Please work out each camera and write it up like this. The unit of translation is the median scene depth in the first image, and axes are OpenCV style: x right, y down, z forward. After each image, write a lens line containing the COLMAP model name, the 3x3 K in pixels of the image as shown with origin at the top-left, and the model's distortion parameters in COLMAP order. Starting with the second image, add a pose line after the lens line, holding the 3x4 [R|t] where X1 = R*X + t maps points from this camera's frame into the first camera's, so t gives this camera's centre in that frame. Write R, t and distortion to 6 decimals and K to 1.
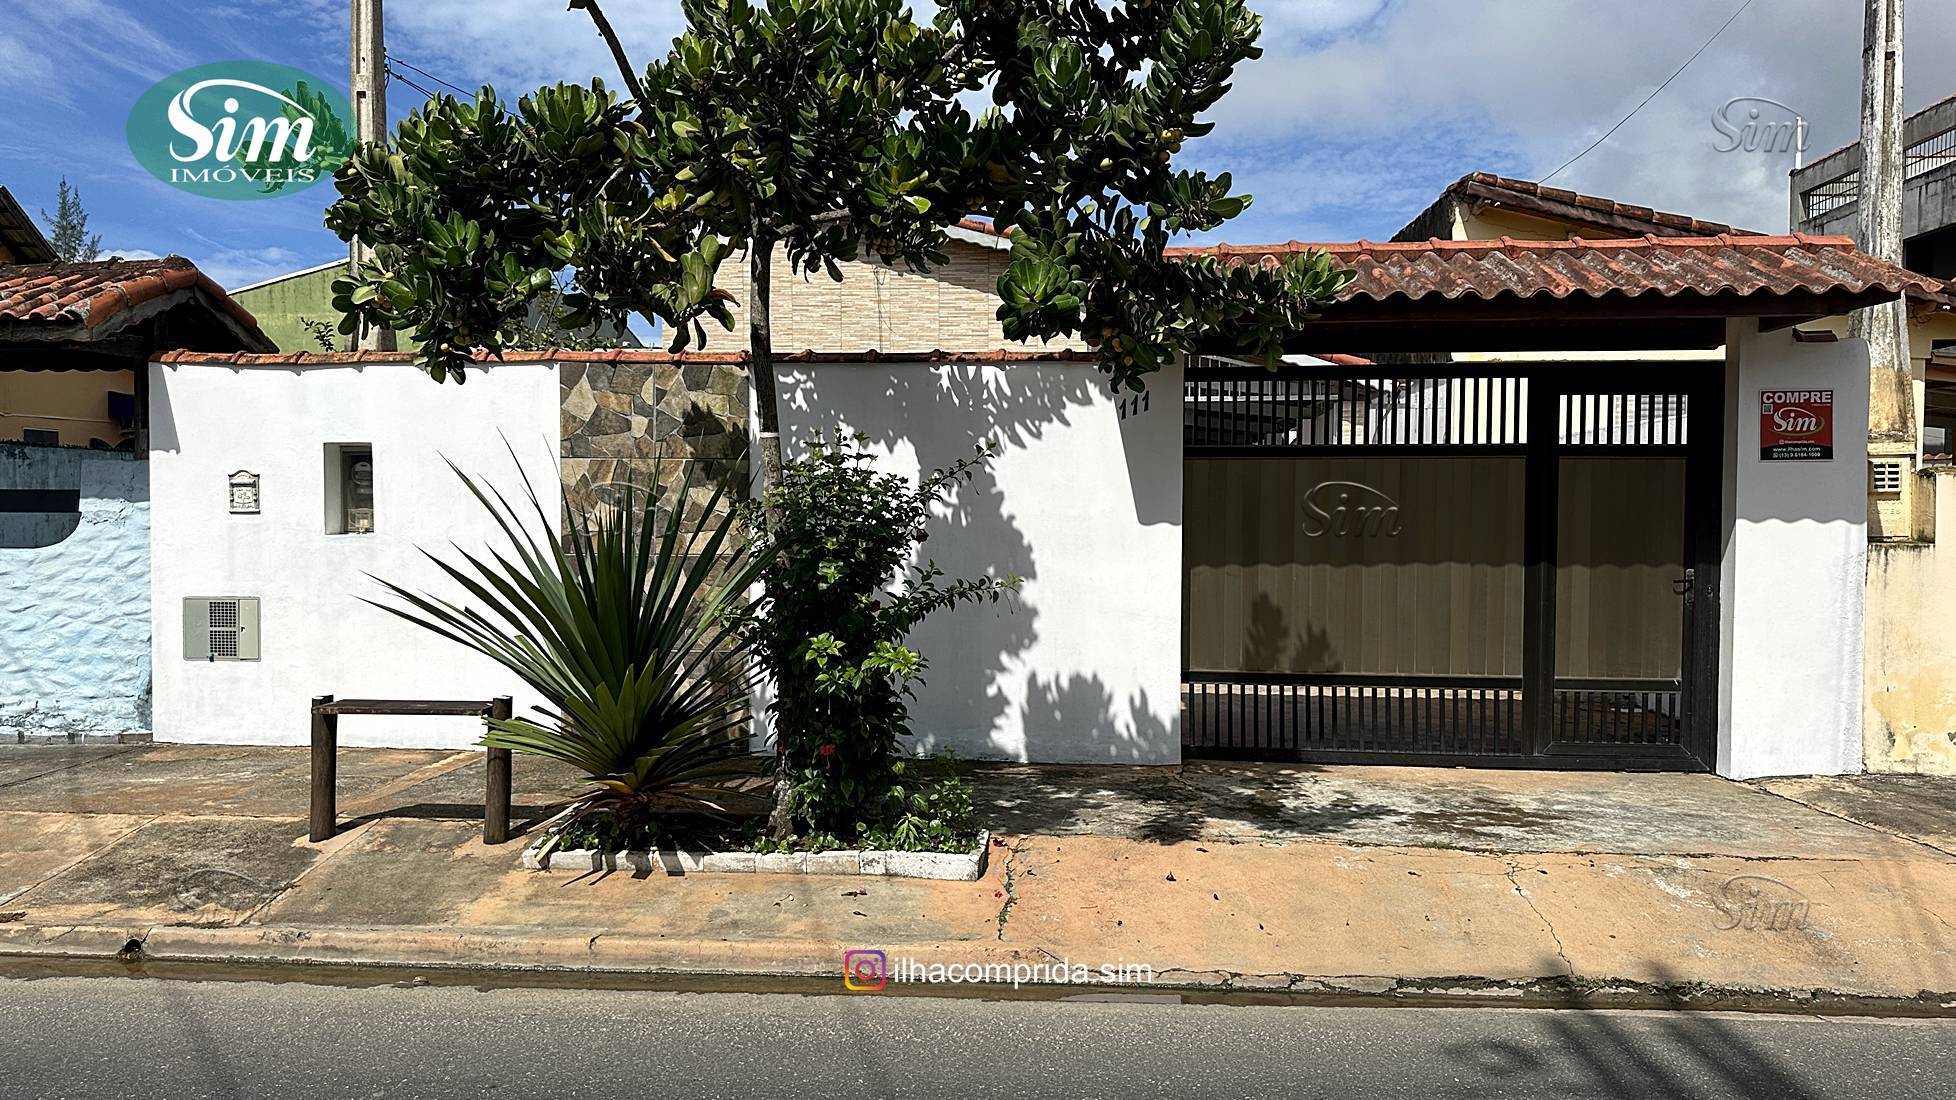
lens RADIAL K [[1385.2, 0, 972.9], [0, 1385.2, 564.9], [0, 0, 1]] dist [0.001974, -0.009353]
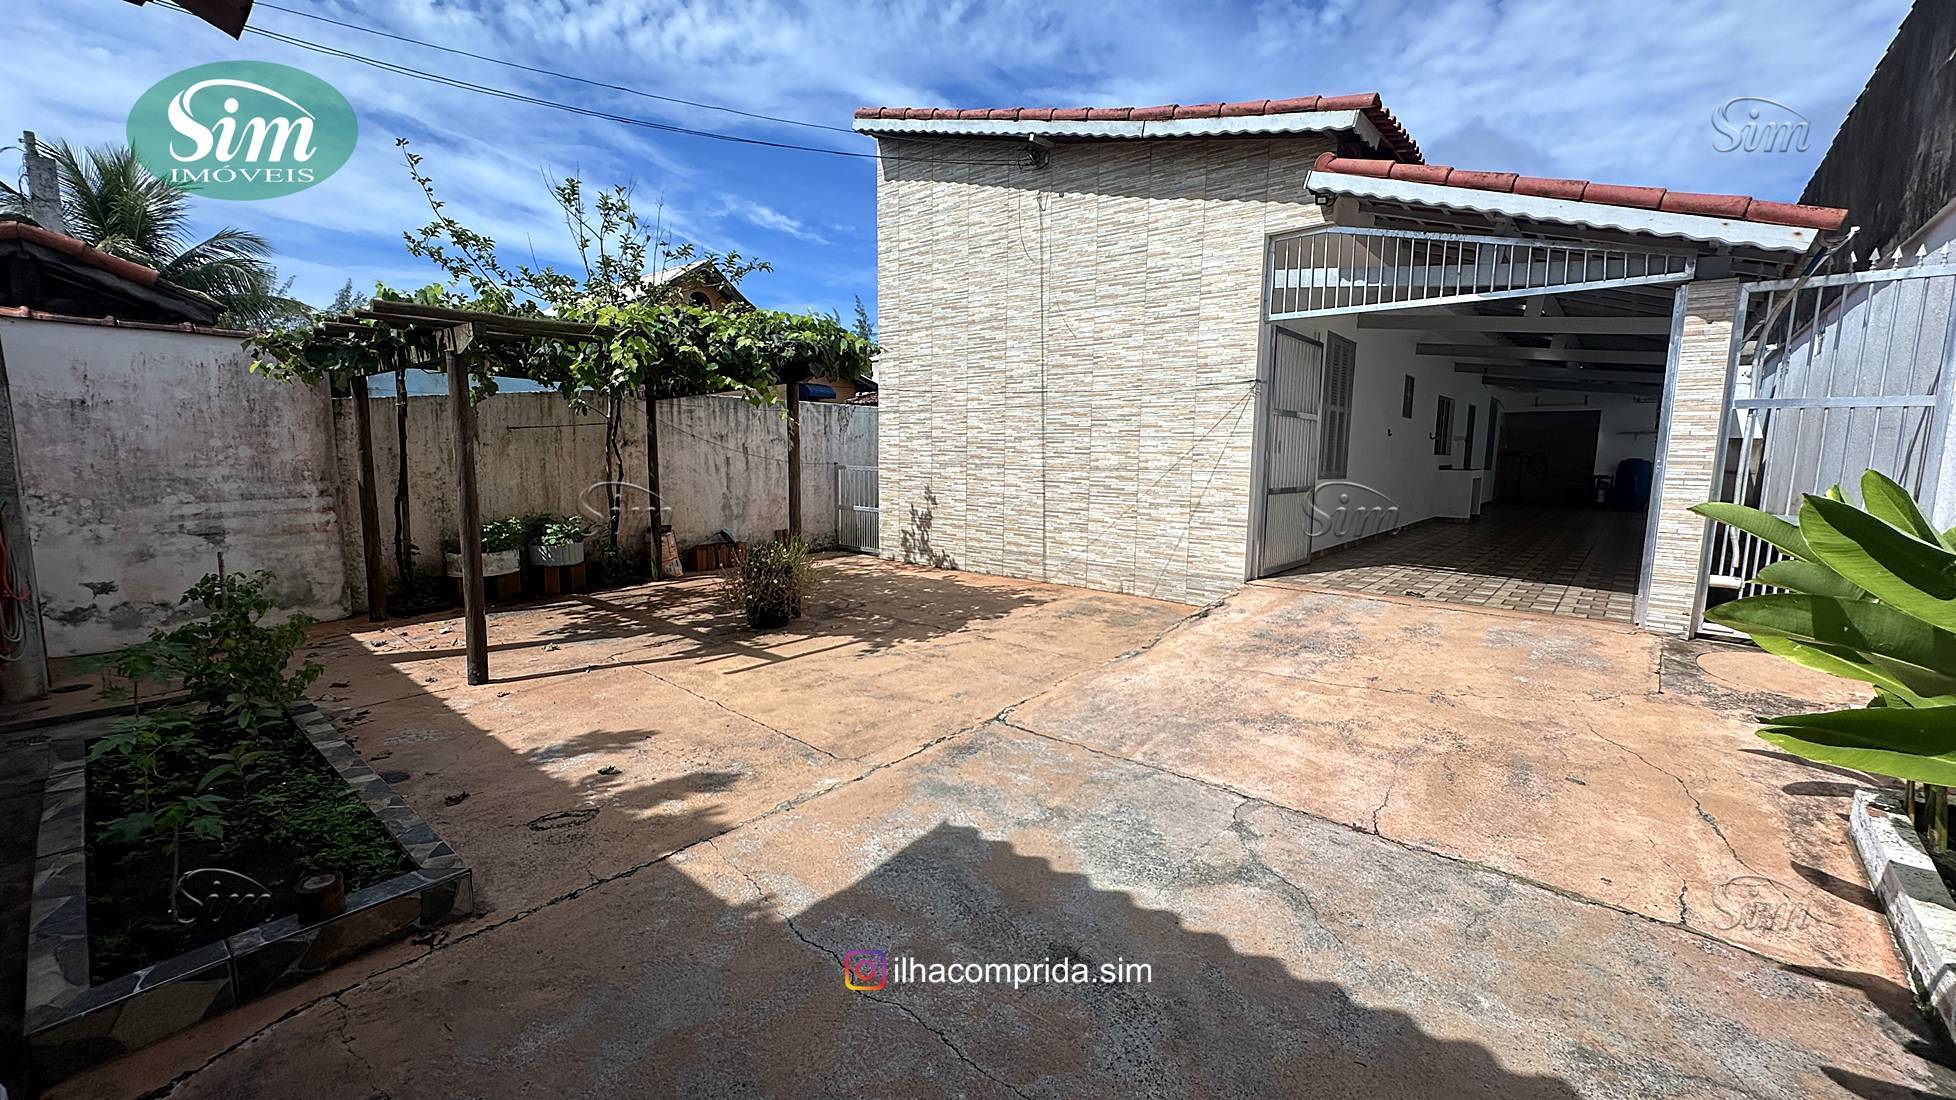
lens RADIAL K [[791.5, 0, 968.3], [0, 791.5, 549.9], [0, 0, 1]] dist [-0.003130, 0.000409]
pose [[0.803861, 0.082604, -0.589054, 0.408636], [-0.035784, 0.995232, 0.090731, -0.041516], [0.593740, -0.051857, 0.802984, 0.973607]]
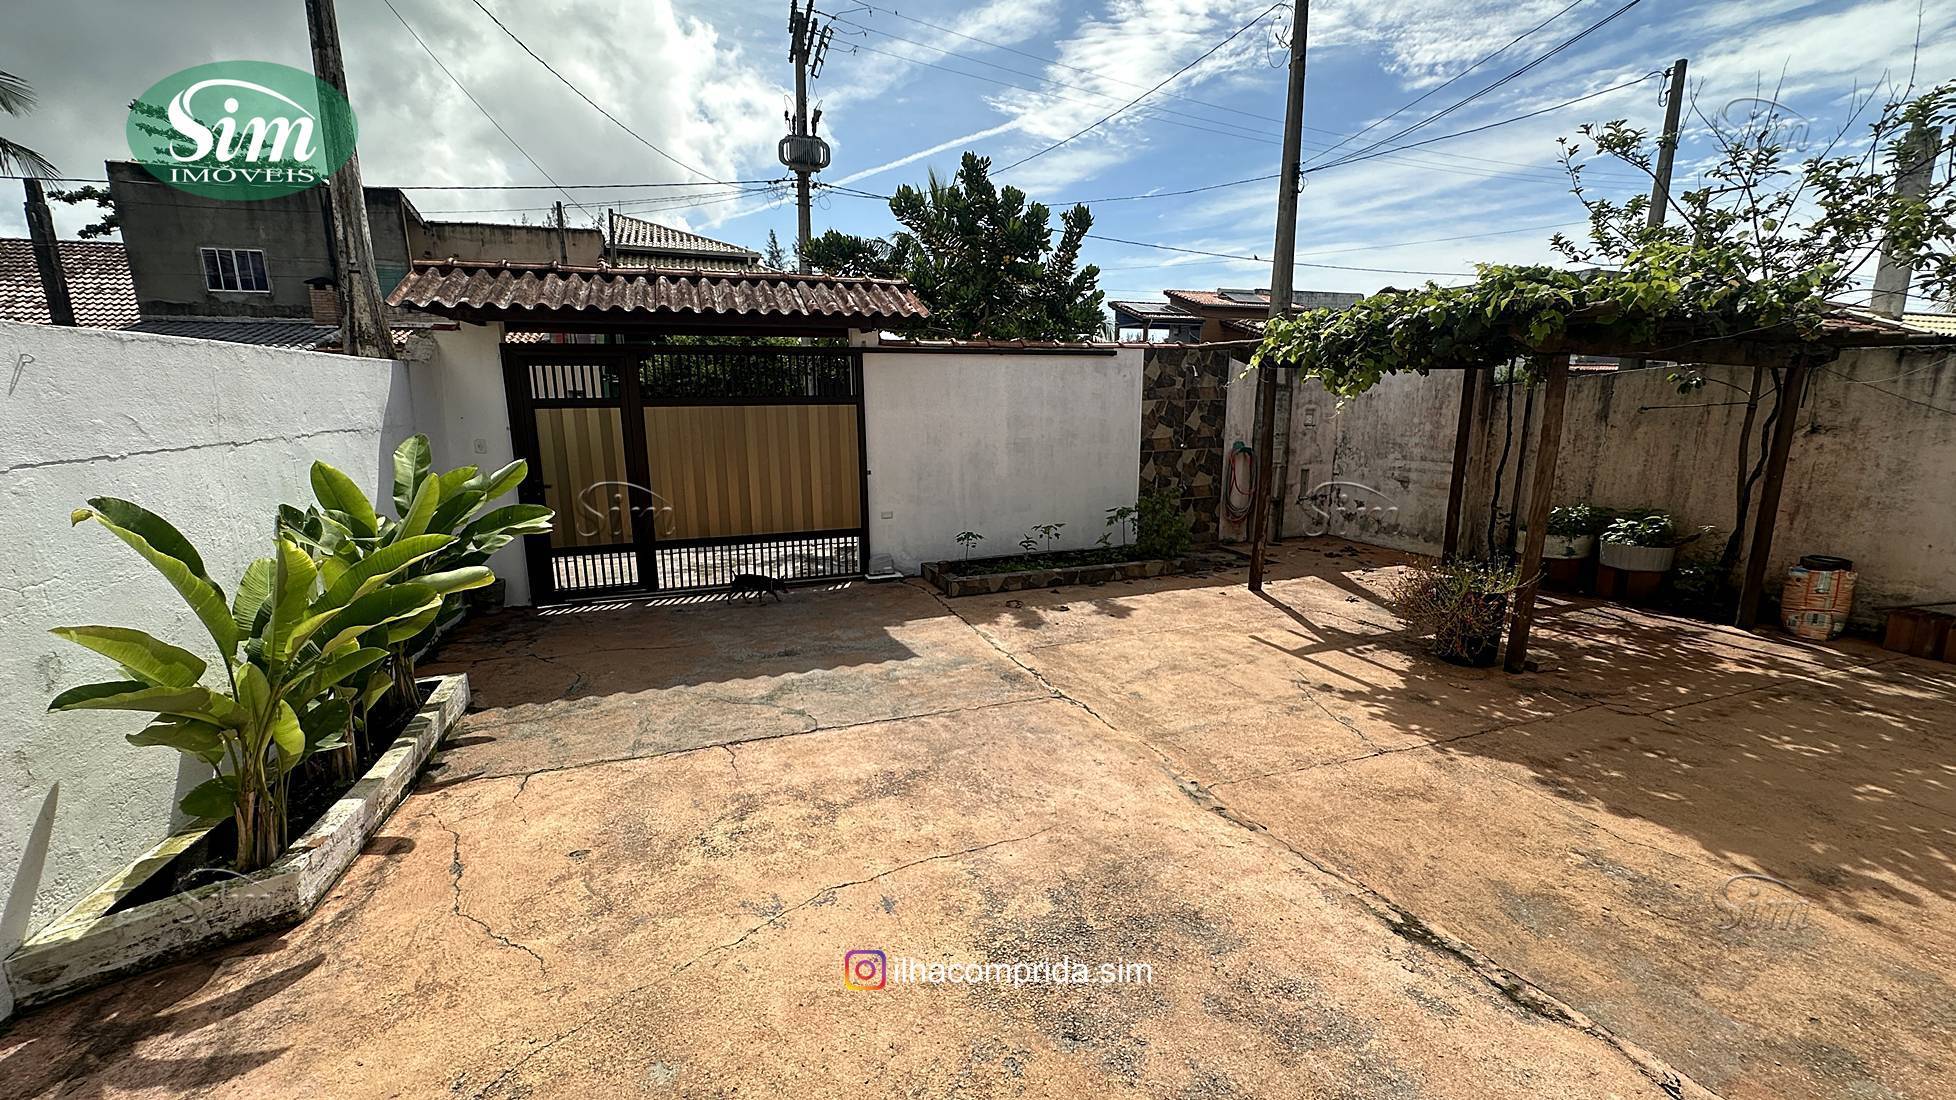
lens RADIAL K [[791.5, 0, 986.9], [0, 791.5, 549.2], [0, 0, 1]] dist [-0.003130, 0.000409]
pose [[-0.909561, 0.085680, -0.406642, 0.387259], [-0.013648, 0.971829, 0.235291, -0.174096], [0.415346, 0.219561, -0.882769, 2.460955]]
